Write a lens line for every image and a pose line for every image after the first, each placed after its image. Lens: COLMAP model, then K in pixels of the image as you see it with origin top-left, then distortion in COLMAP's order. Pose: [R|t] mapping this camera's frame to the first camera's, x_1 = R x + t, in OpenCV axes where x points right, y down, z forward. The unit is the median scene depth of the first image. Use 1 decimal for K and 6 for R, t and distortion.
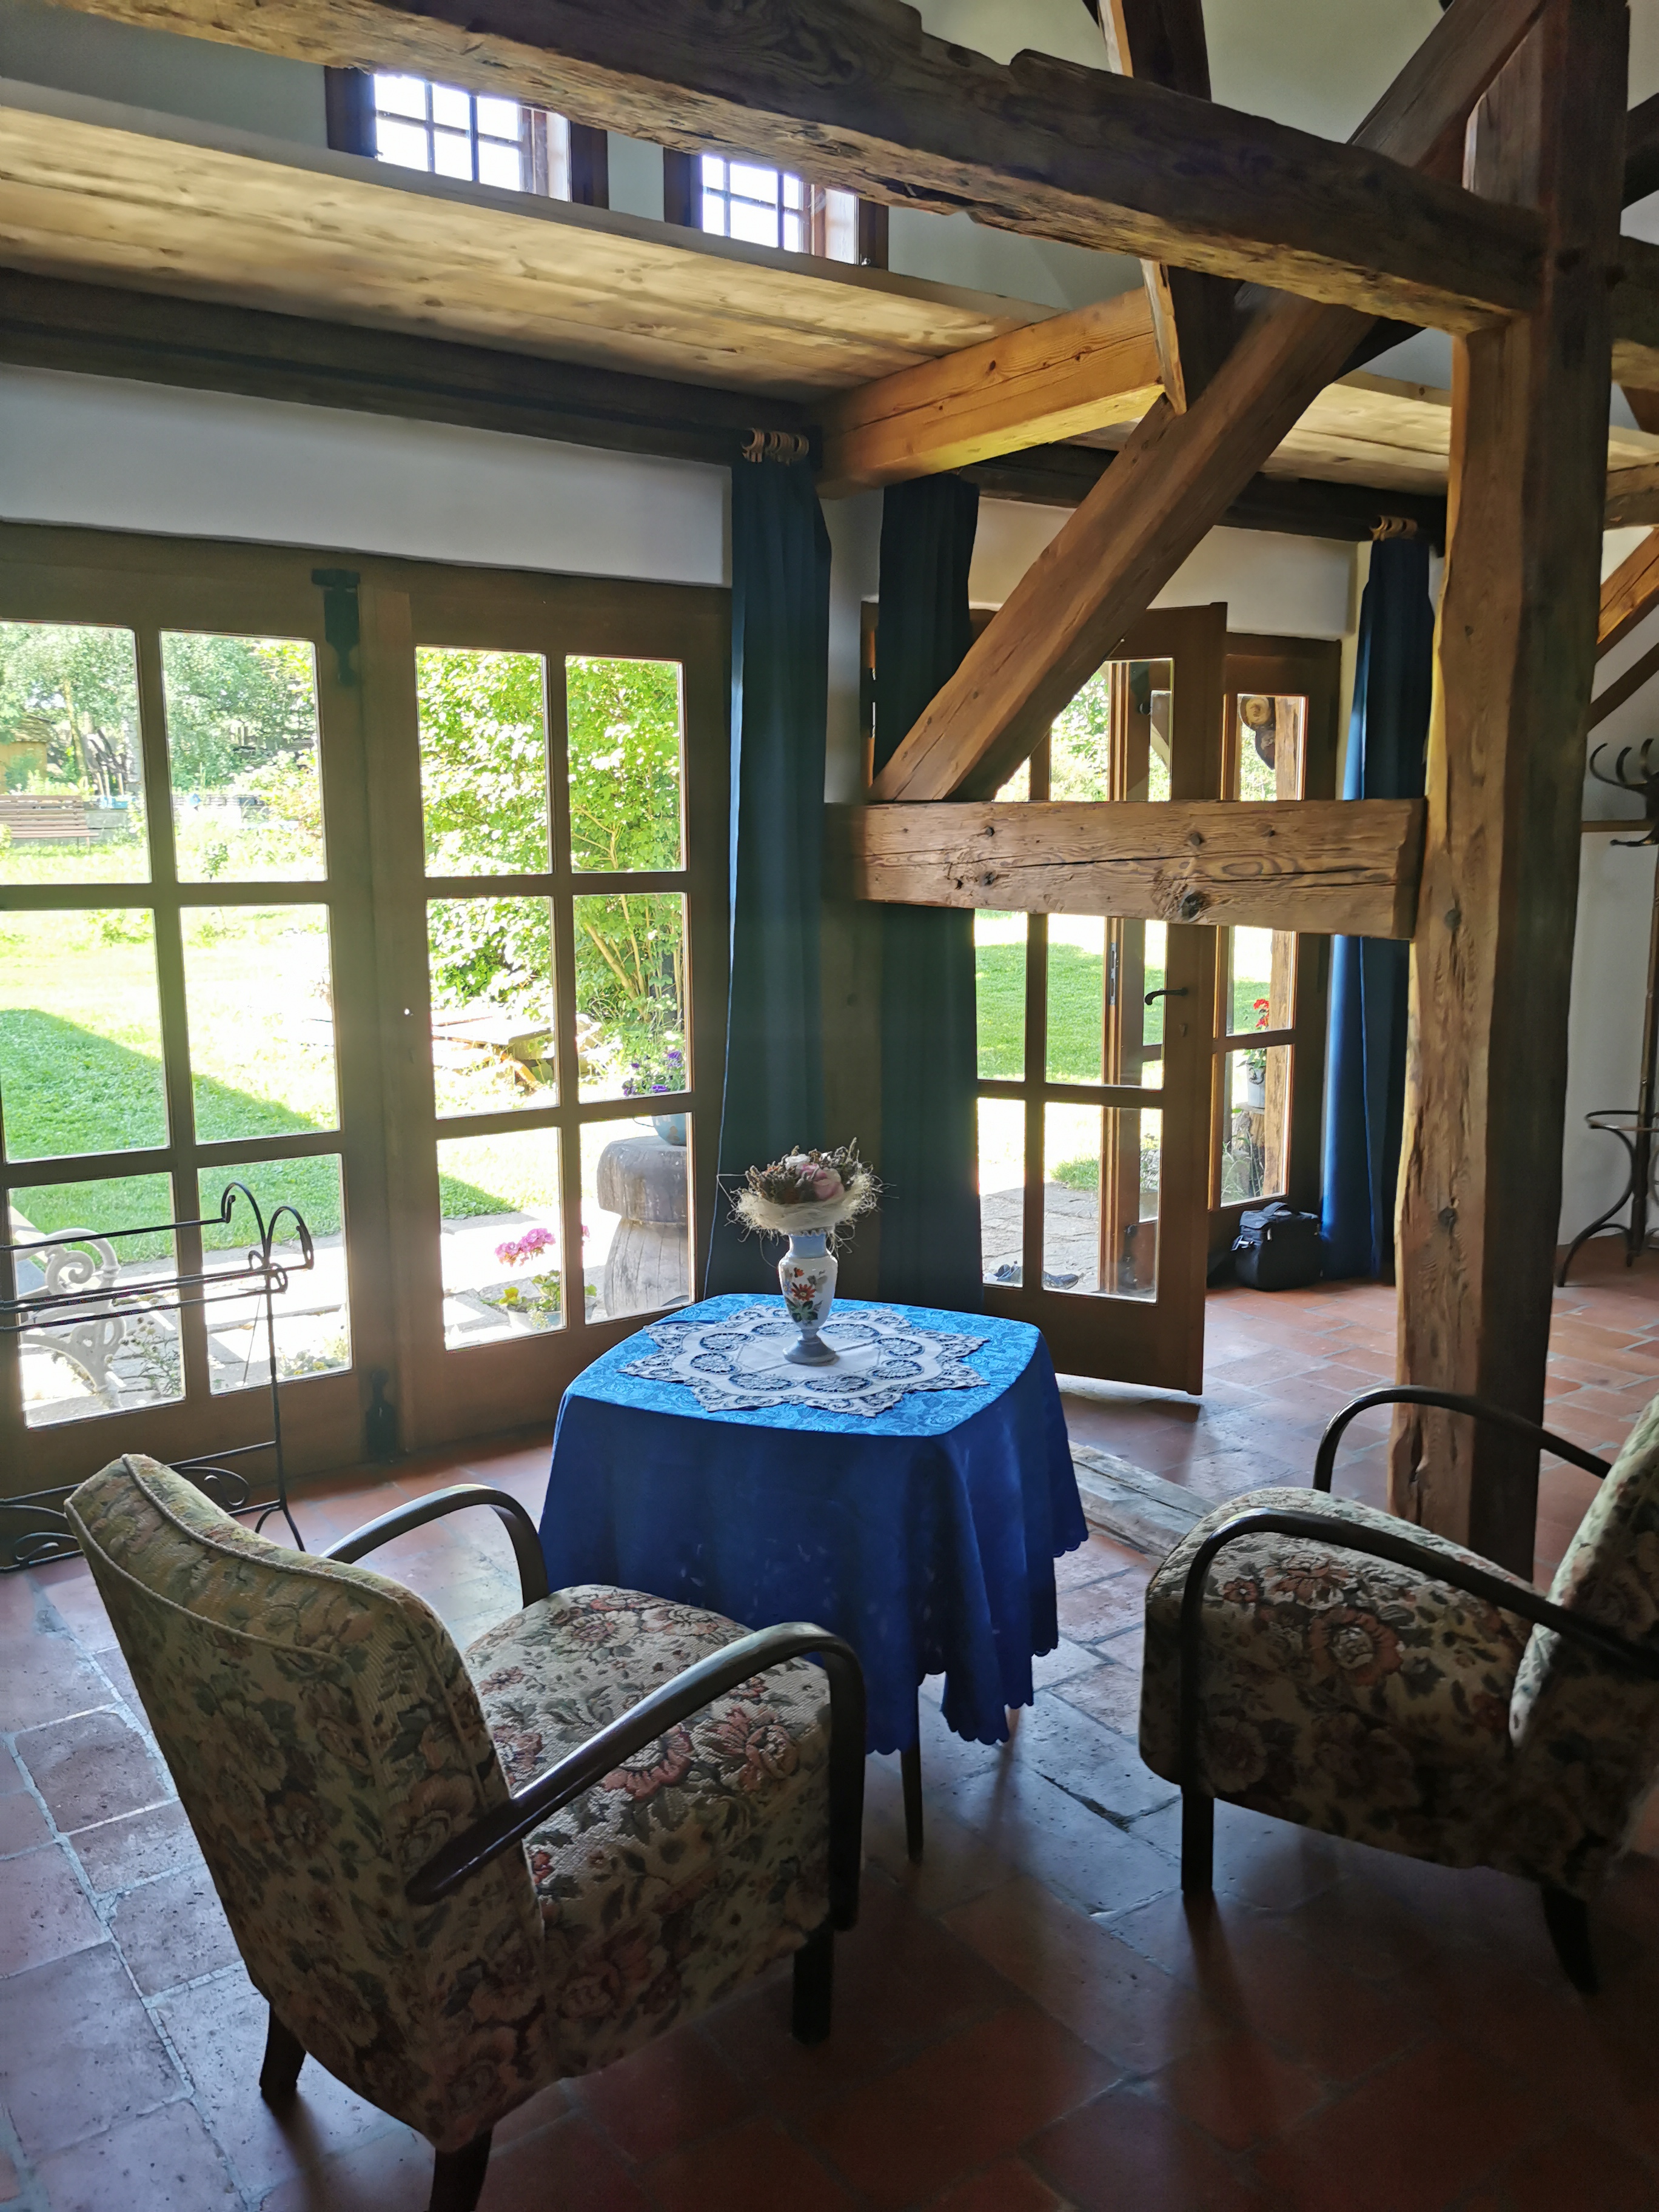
lens RADIAL K [[1716.2, 0, 833.4], [0, 1716.2, 1109.1], [0, 0, 1]] dist [0.065835, -0.095110]
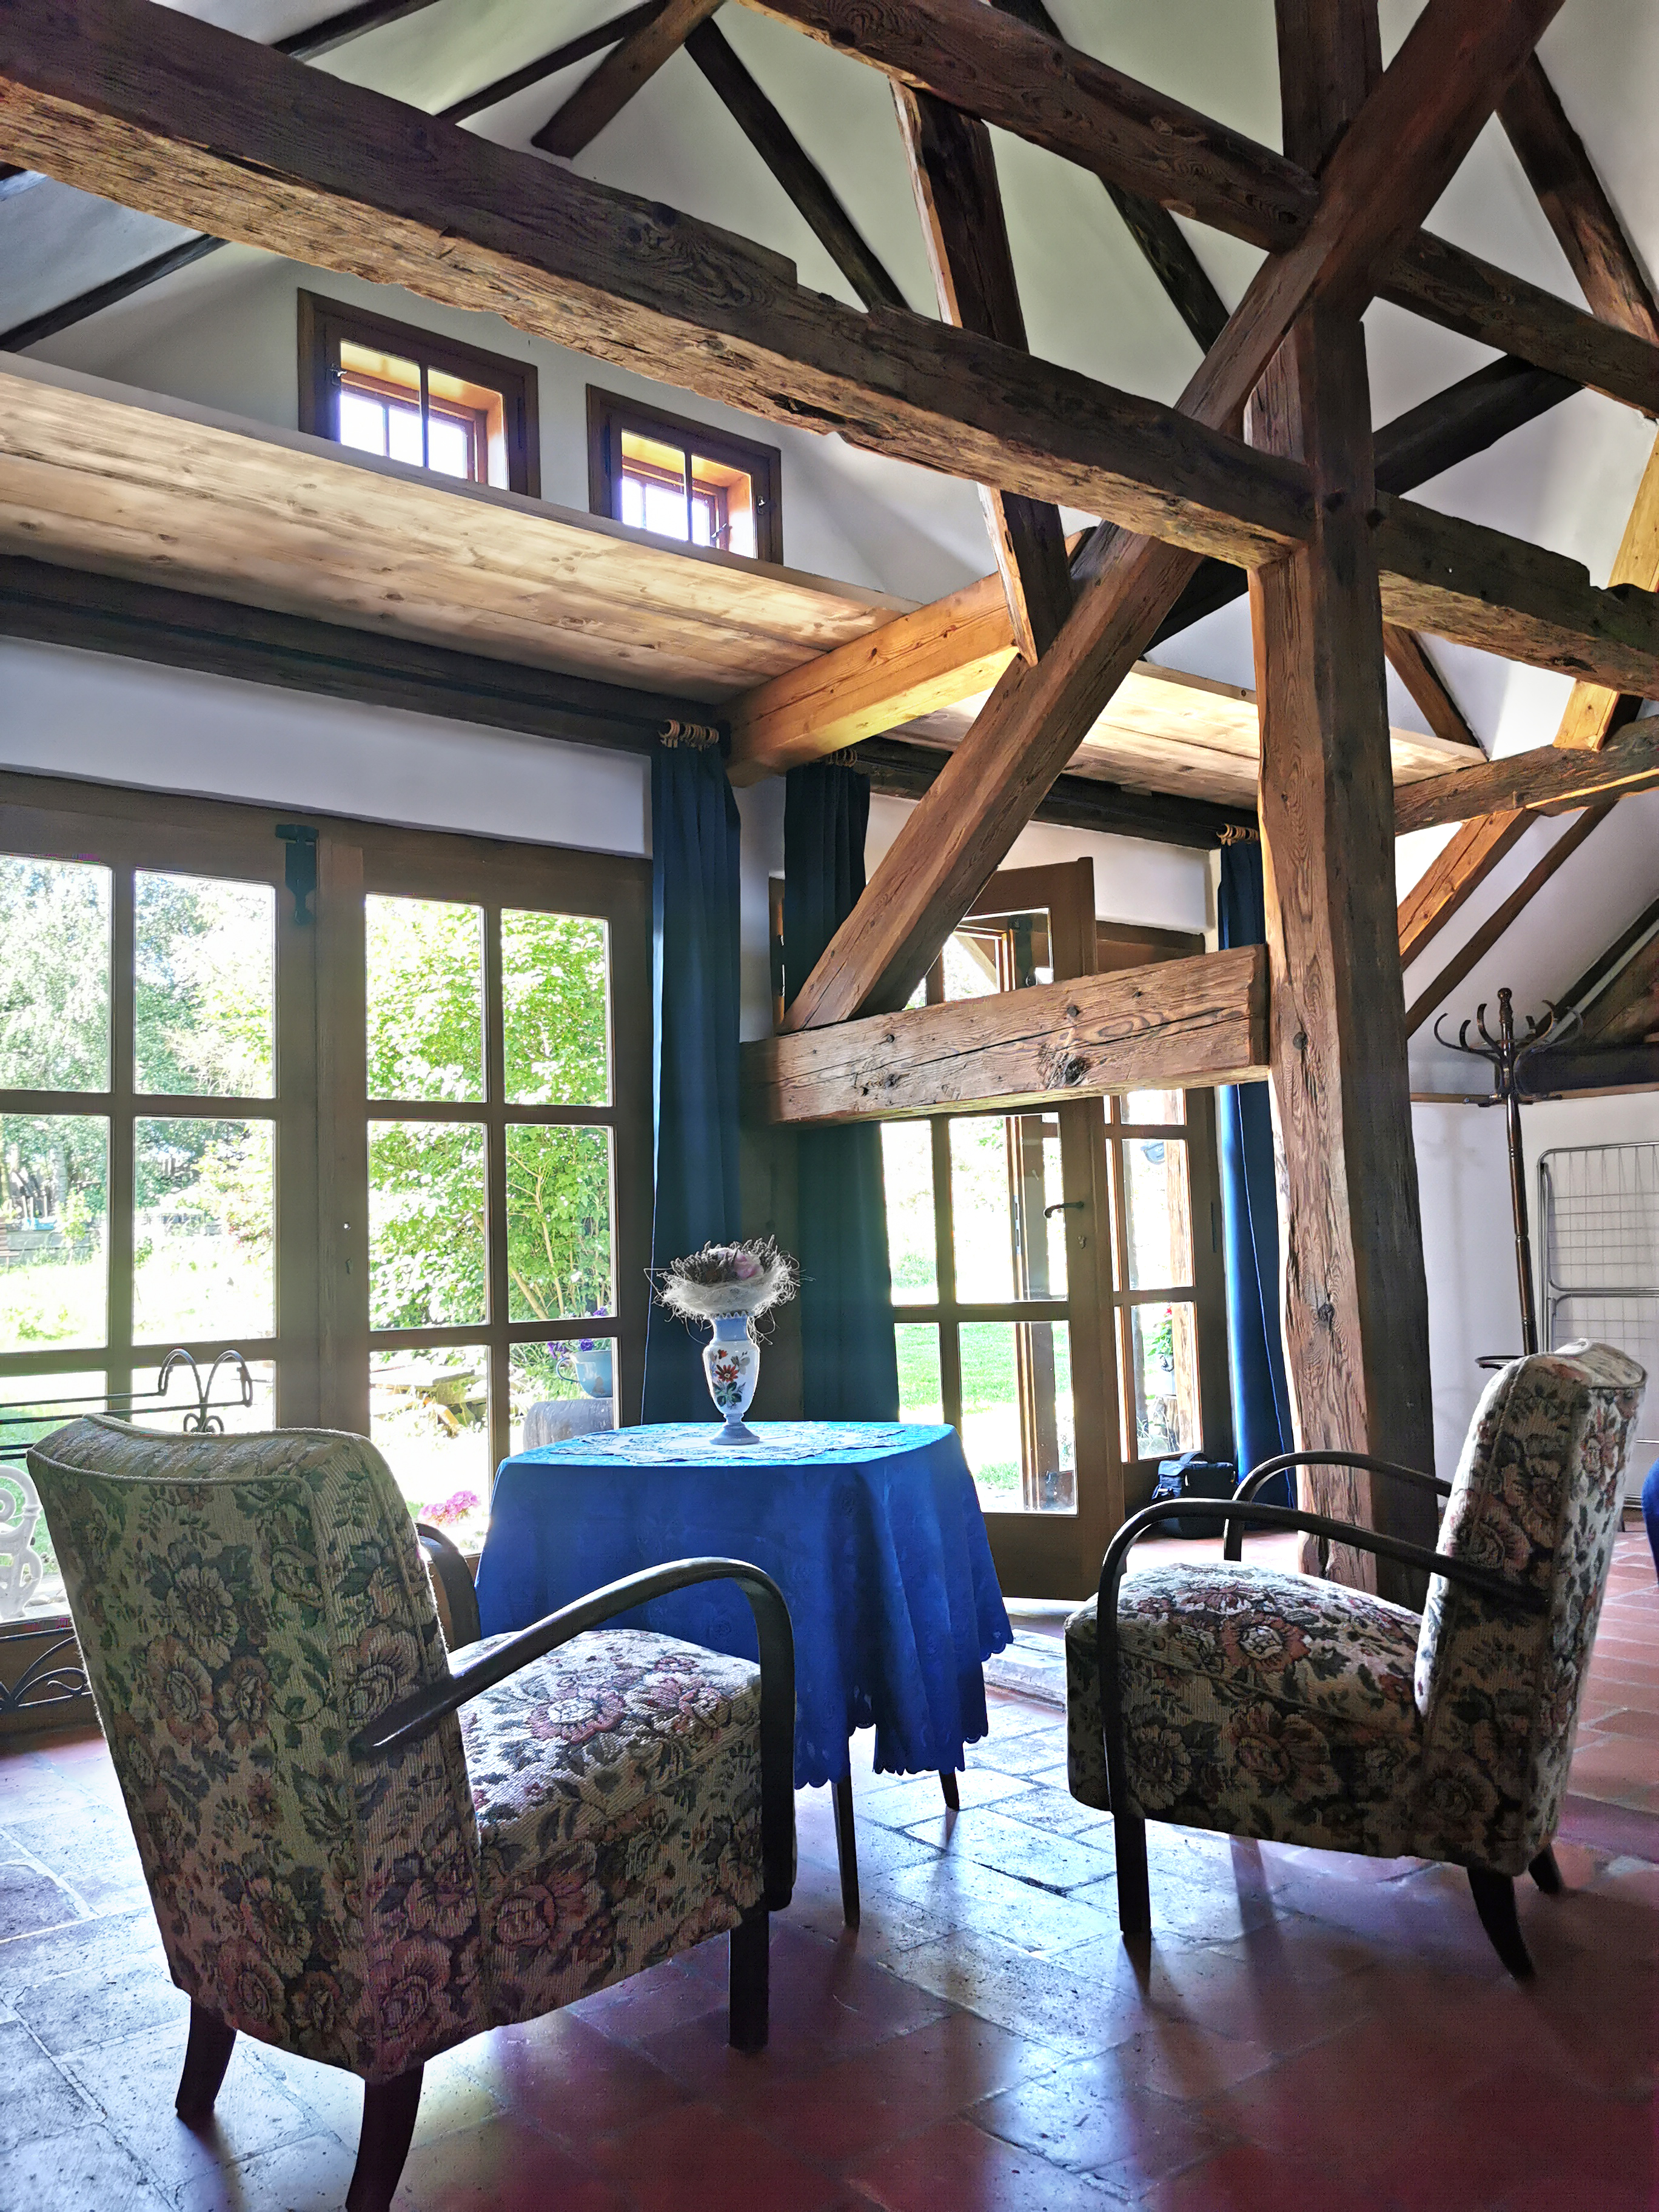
lens RADIAL K [[1710.5, 0, 829.5], [0, 1710.5, 1106.0], [0, 0, 1]] dist [0.063749, -0.081950]
pose [[0.998624, -0.024651, 0.046292, 0.000448], [0.035419, 0.967954, -0.248619, 0.211410], [-0.038680, 0.249916, 0.967495, -0.061557]]
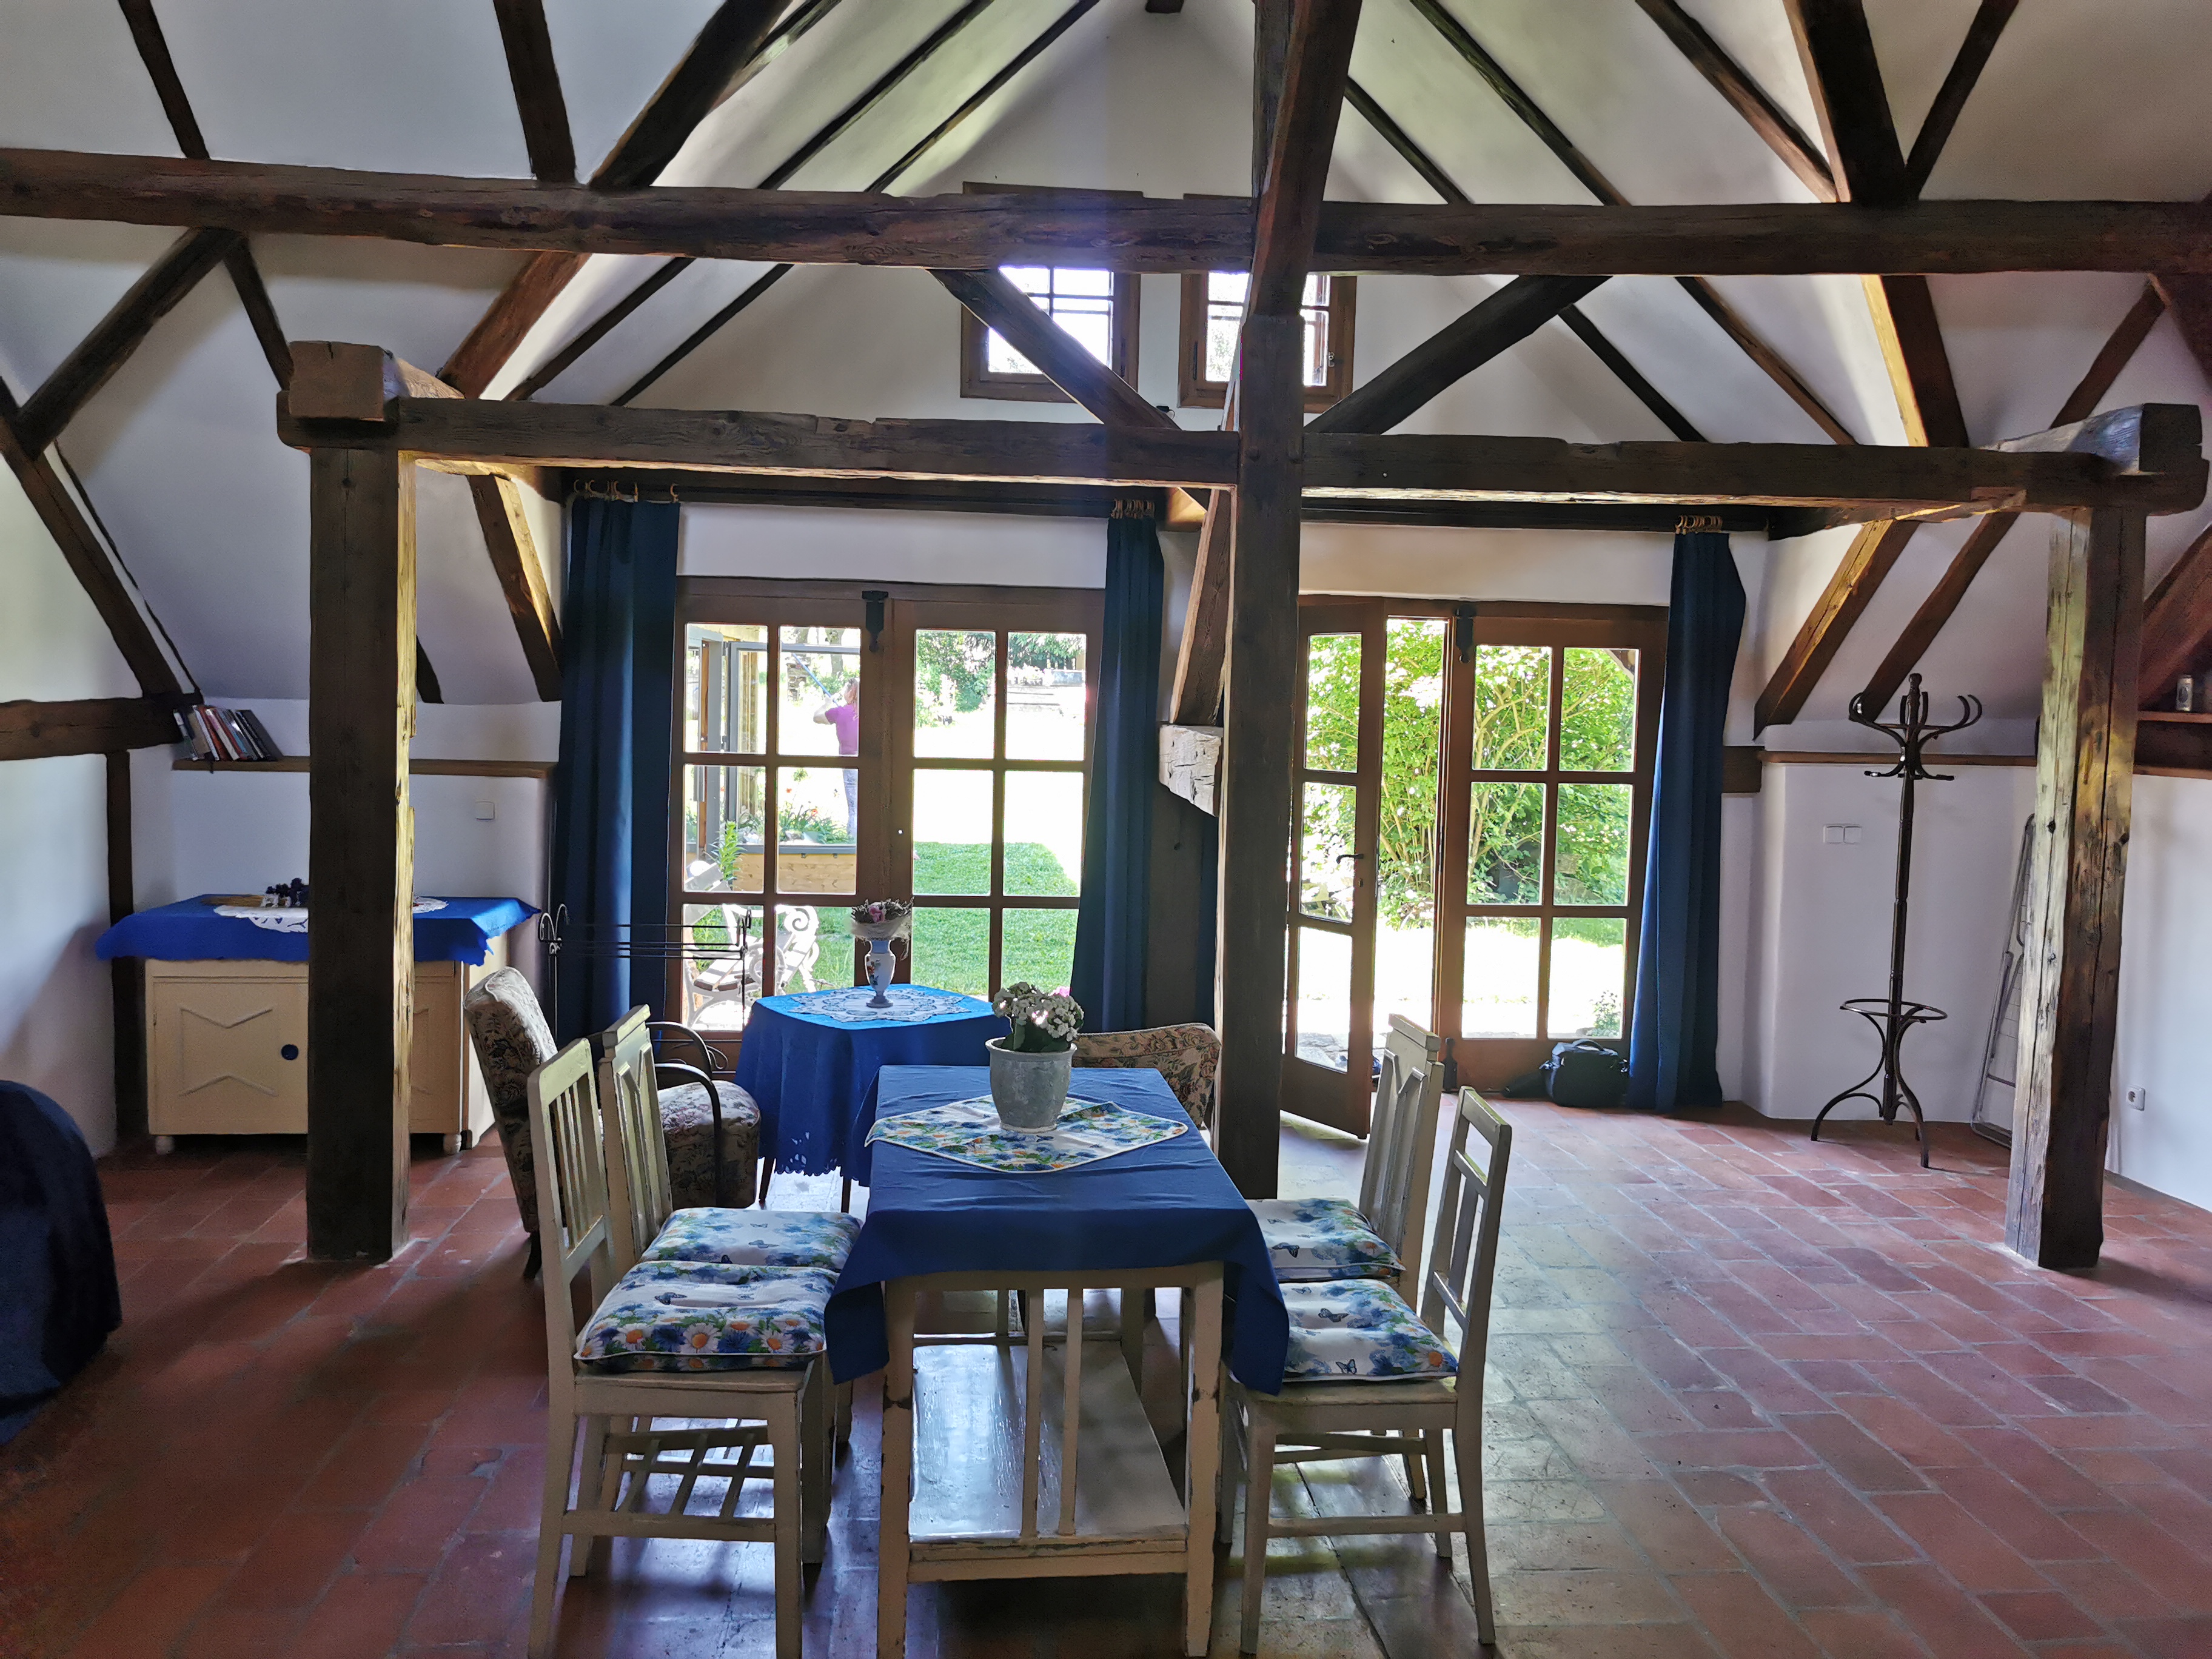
lens RADIAL K [[1716.2, 0, 1106.4], [0, 1716.2, 821.1], [0, 0, 1]] dist [0.065835, -0.095110]
pose [[0.858844, 0.064829, -0.508119, 1.224173], [-0.112299, 0.991657, -0.063290, 0.030730], [0.499777, 0.111418, 0.858958, -0.602906]]
